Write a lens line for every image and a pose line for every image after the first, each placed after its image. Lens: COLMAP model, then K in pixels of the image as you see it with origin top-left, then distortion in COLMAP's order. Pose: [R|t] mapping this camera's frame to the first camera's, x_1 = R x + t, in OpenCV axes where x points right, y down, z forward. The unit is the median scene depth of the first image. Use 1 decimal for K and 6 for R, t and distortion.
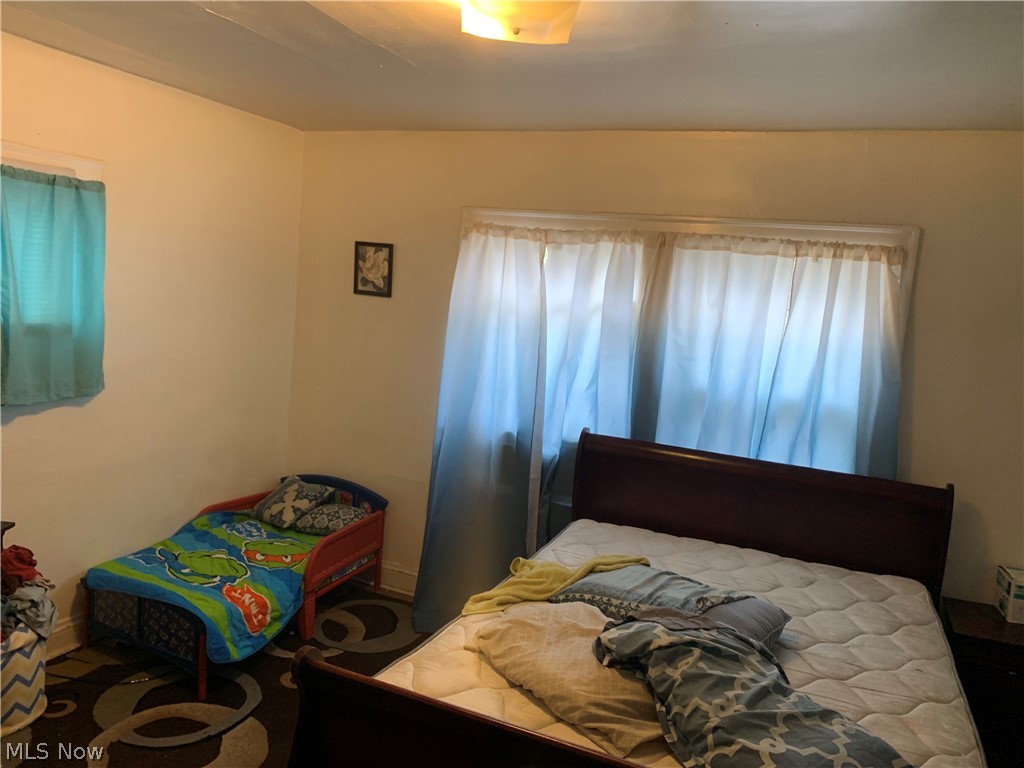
lens RADIAL K [[794.8, 0, 509.8], [0, 794.8, 382.4], [0, 0, 1]] dist [0.007372, -0.004828]
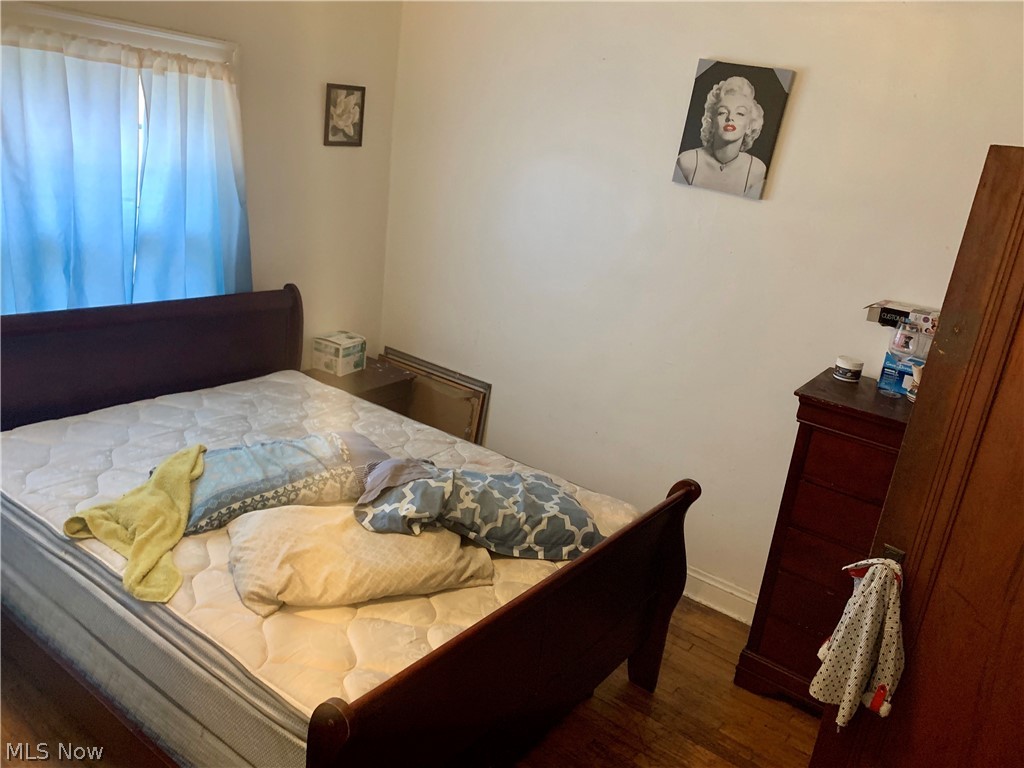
lens RADIAL K [[794.8, 0, 512.0], [0, 794.8, 383.2], [0, 0, 1]] dist [0.007372, -0.004828]
pose [[0.222002, -0.344022, 0.912340, -0.488122], [0.013591, 0.936690, 0.349896, -0.138916], [-0.974951, -0.065278, 0.212623, 0.406350]]
